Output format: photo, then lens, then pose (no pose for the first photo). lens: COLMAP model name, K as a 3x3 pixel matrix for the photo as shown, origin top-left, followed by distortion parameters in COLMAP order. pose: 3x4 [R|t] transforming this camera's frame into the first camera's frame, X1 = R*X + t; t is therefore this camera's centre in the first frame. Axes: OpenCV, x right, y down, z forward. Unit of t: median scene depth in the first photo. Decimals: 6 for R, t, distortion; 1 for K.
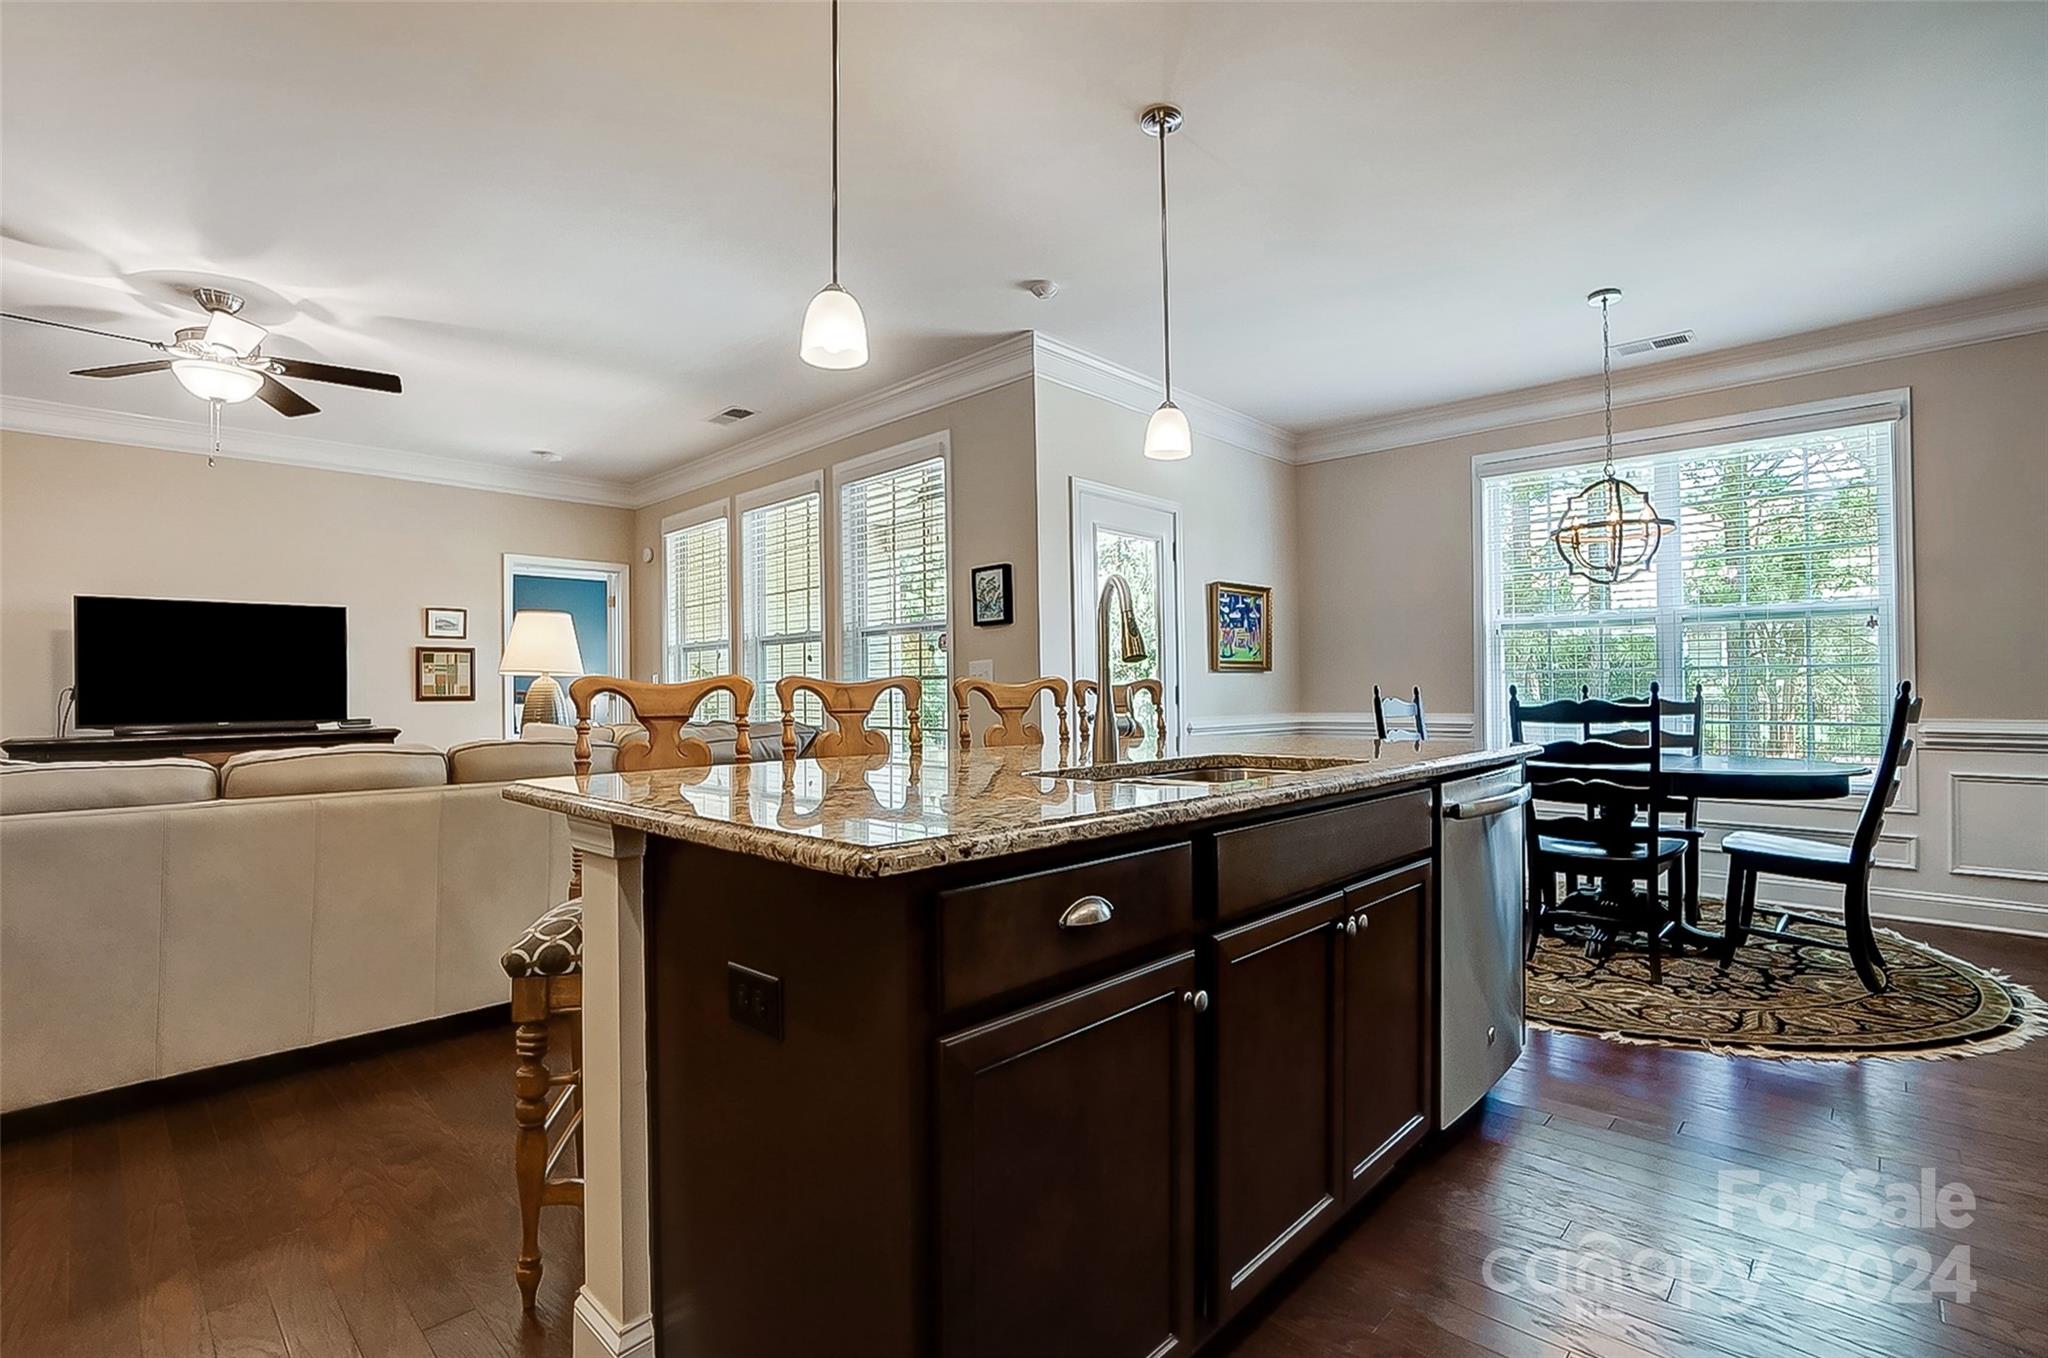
lens RADIAL K [[925.0, 0, 1024.9], [0, 925.0, 682.8], [0, 0, 1]] dist [-0.041455, 0.006753]
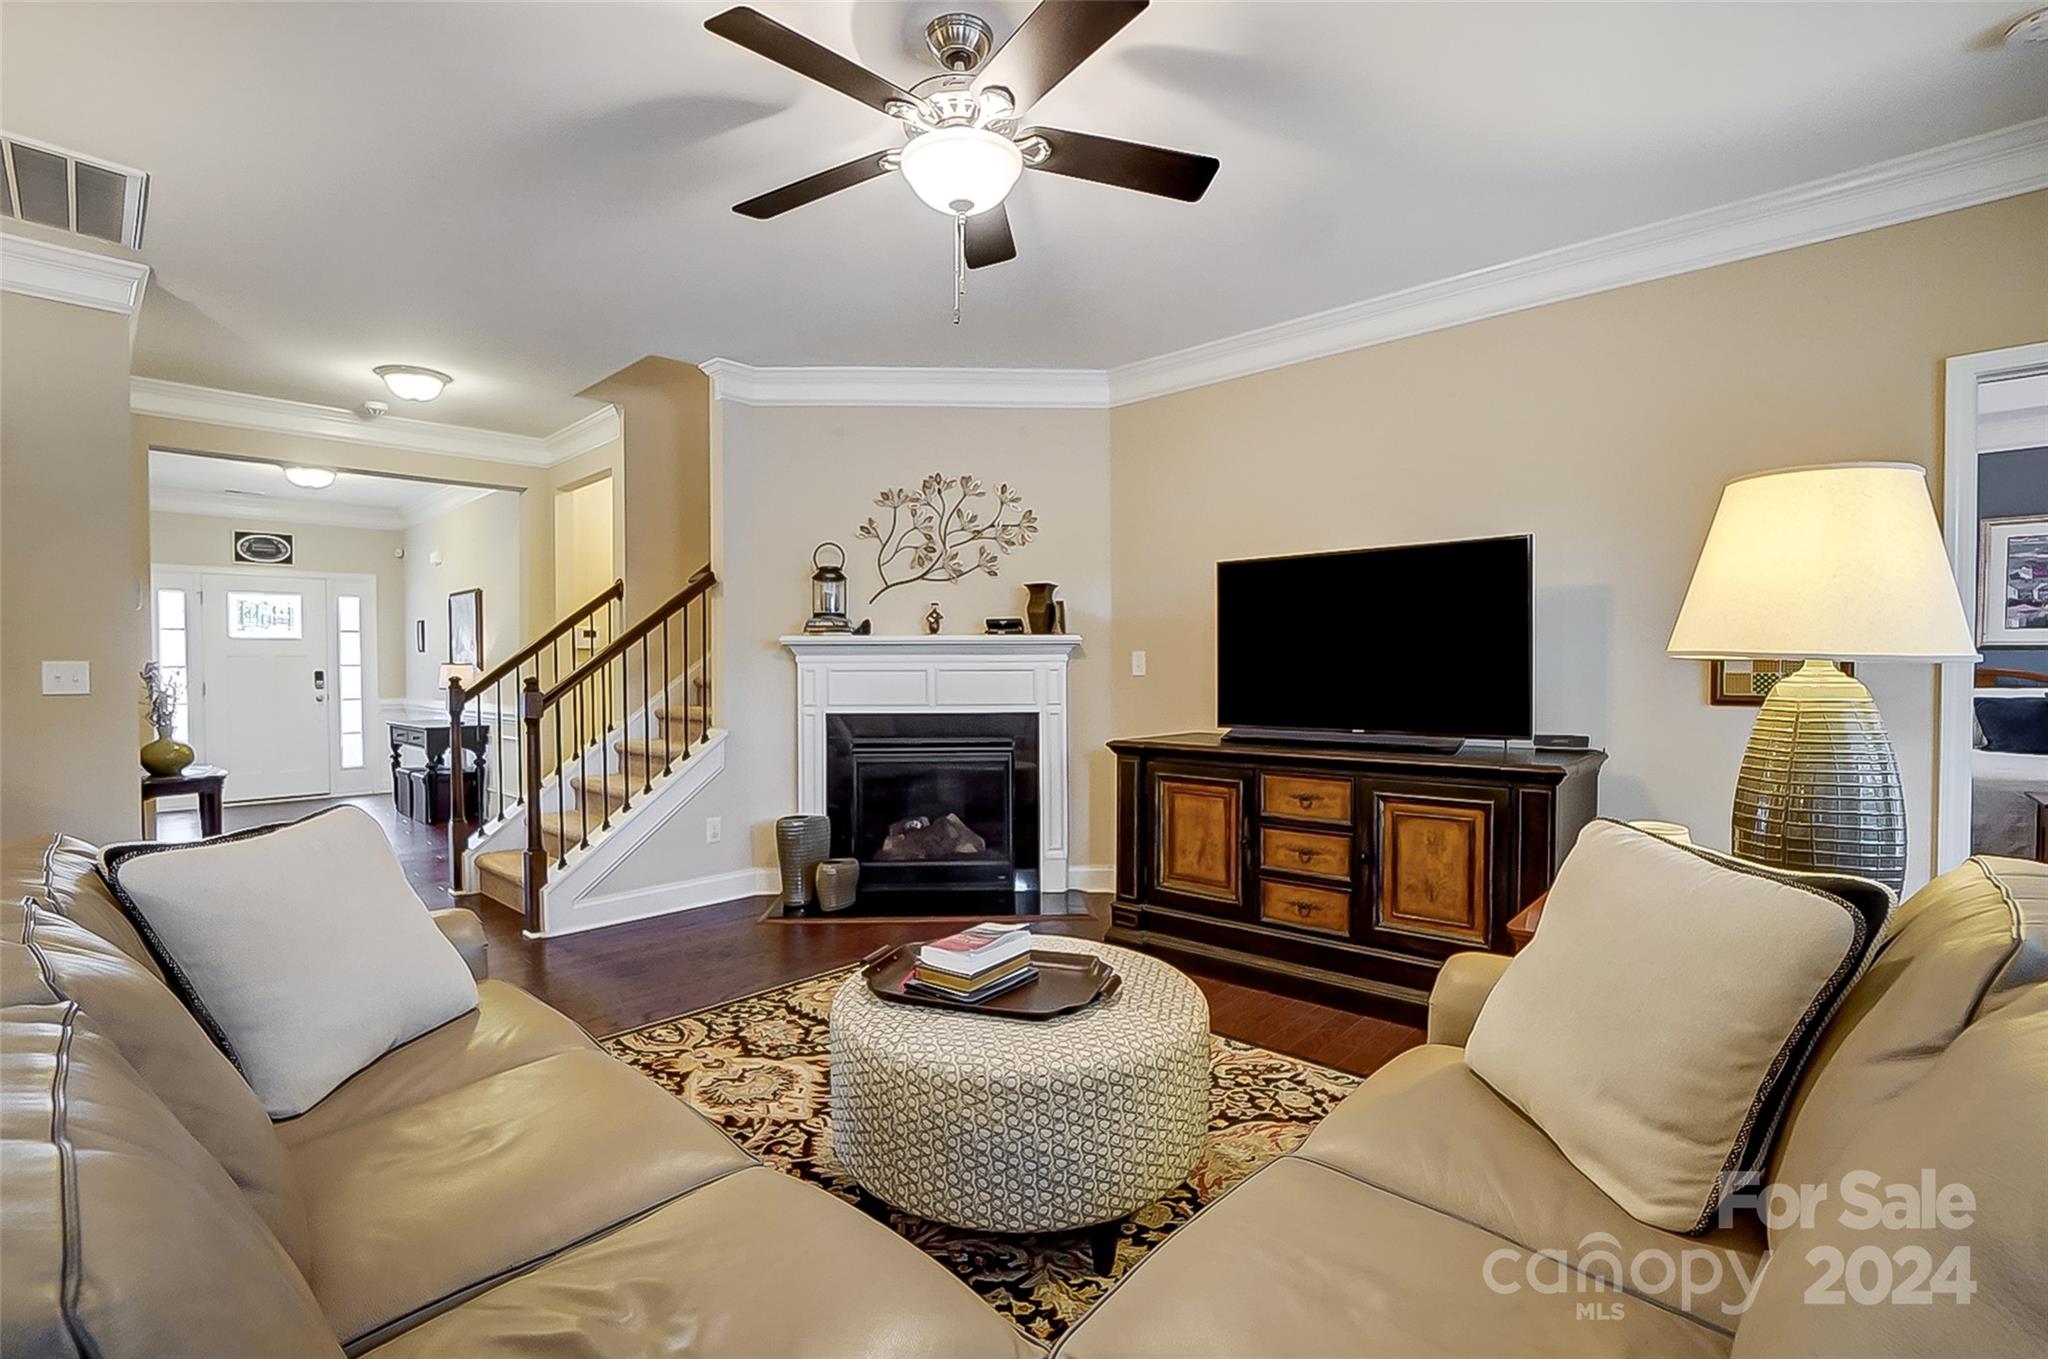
lens RADIAL K [[925.0, 0, 993.5], [0, 925.0, 680.6], [0, 0, 1]] dist [-0.041455, 0.006753]
pose [[0.013460, 0.032096, -0.999394, -0.228364], [0.018664, 0.999303, 0.032344, -0.020569], [0.999735, -0.019088, 0.012851, 0.778583]]
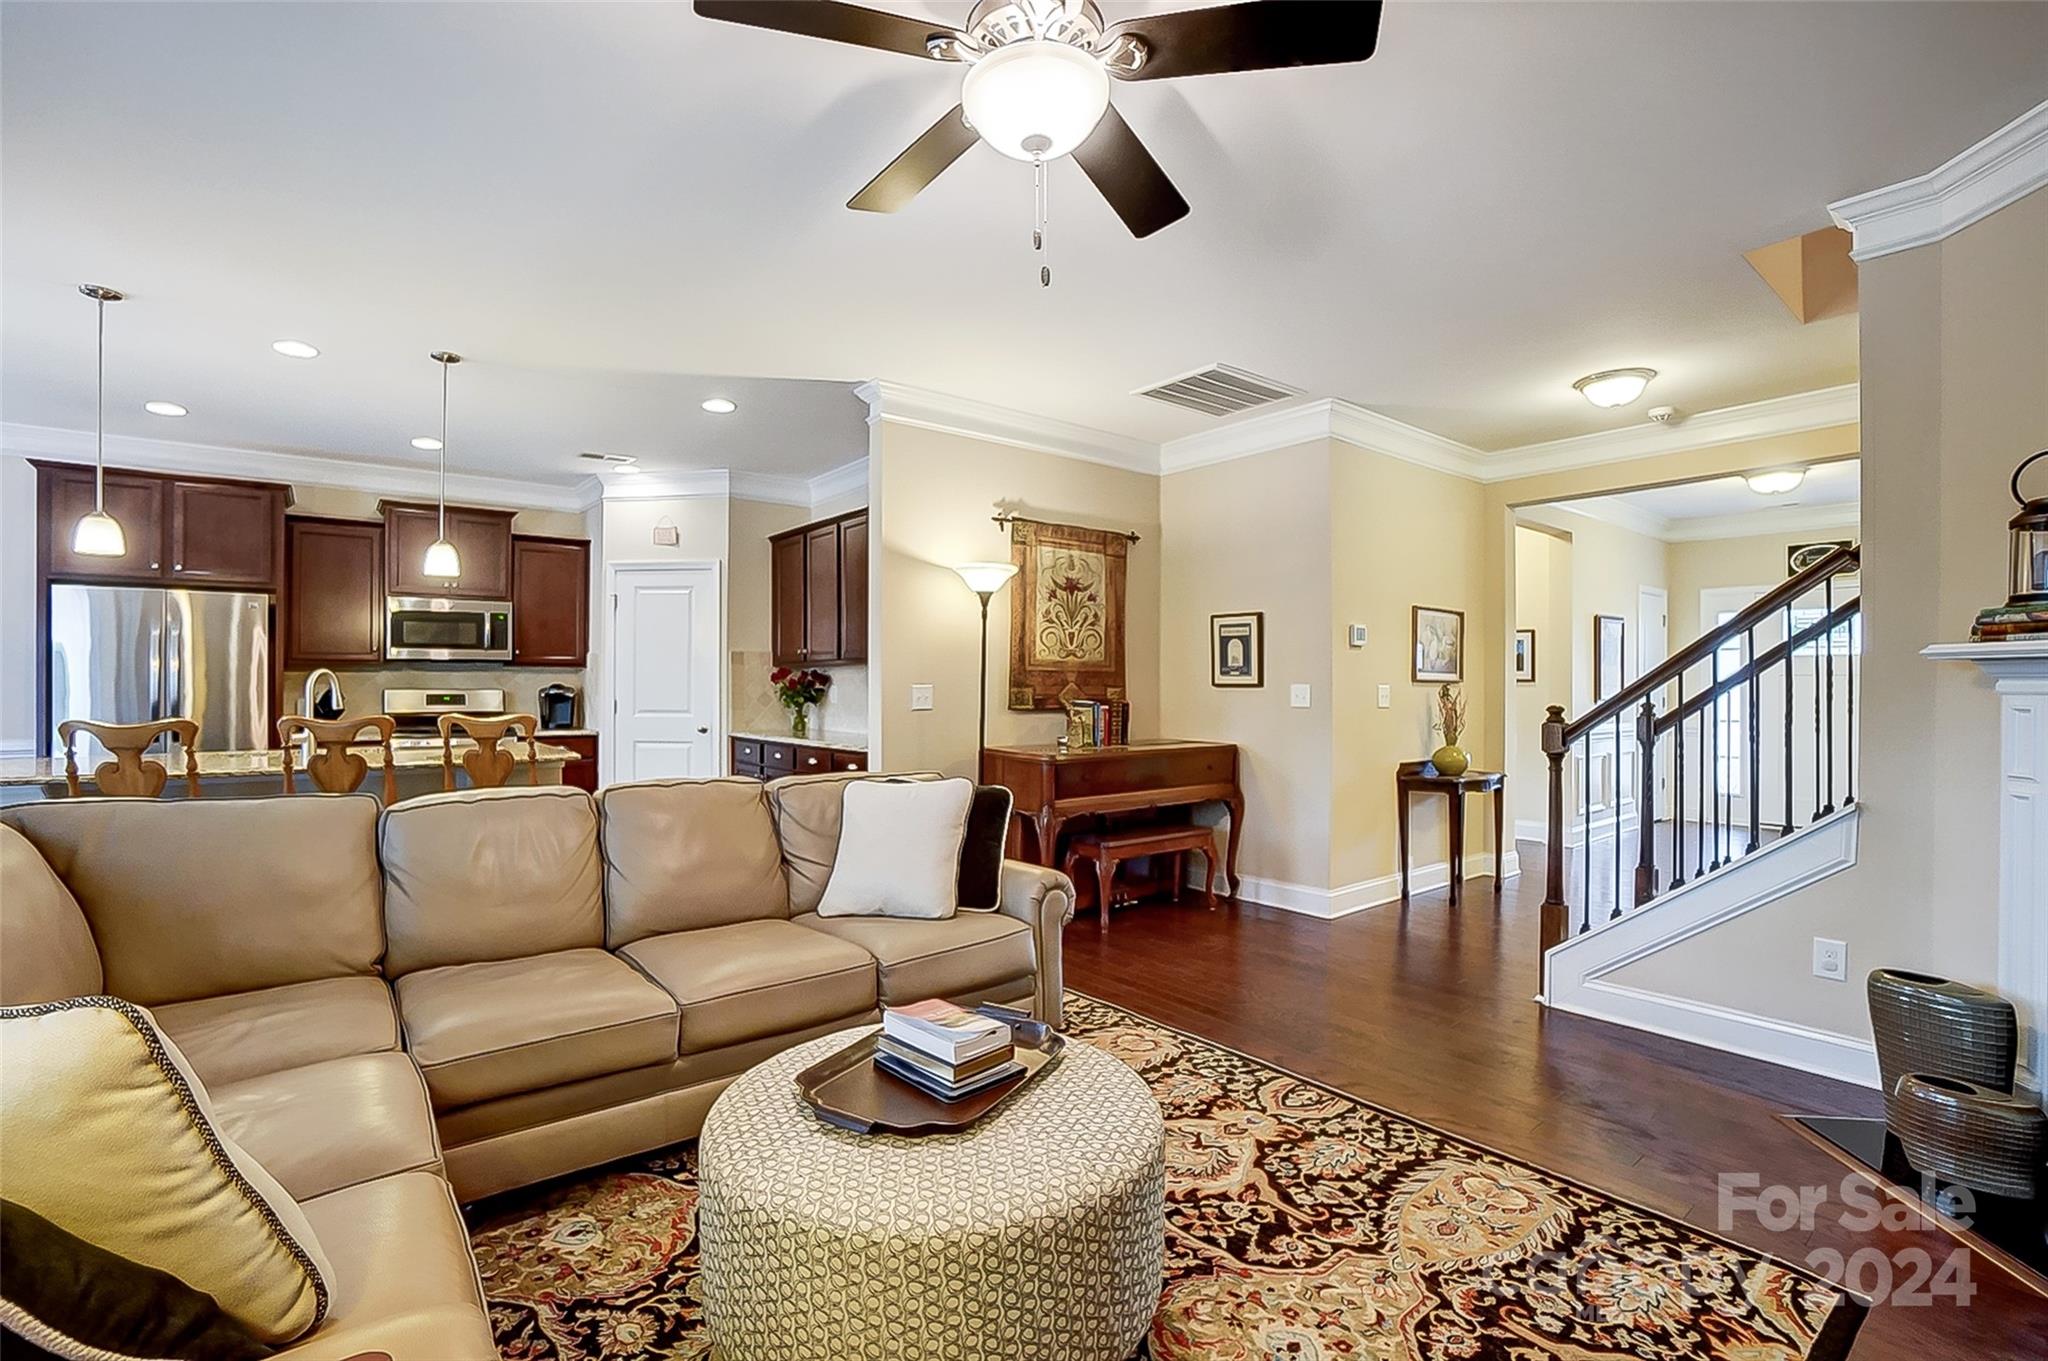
lens RADIAL K [[925.0, 0, 1022.2], [0, 925.0, 686.0], [0, 0, 1]] dist [-0.041455, 0.006753]
pose [[-0.992673, 0.009572, 0.120453, -0.745278], [0.008461, 0.999917, -0.009730, -0.015676], [-0.120537, -0.008640, -0.992671, 1.148177]]
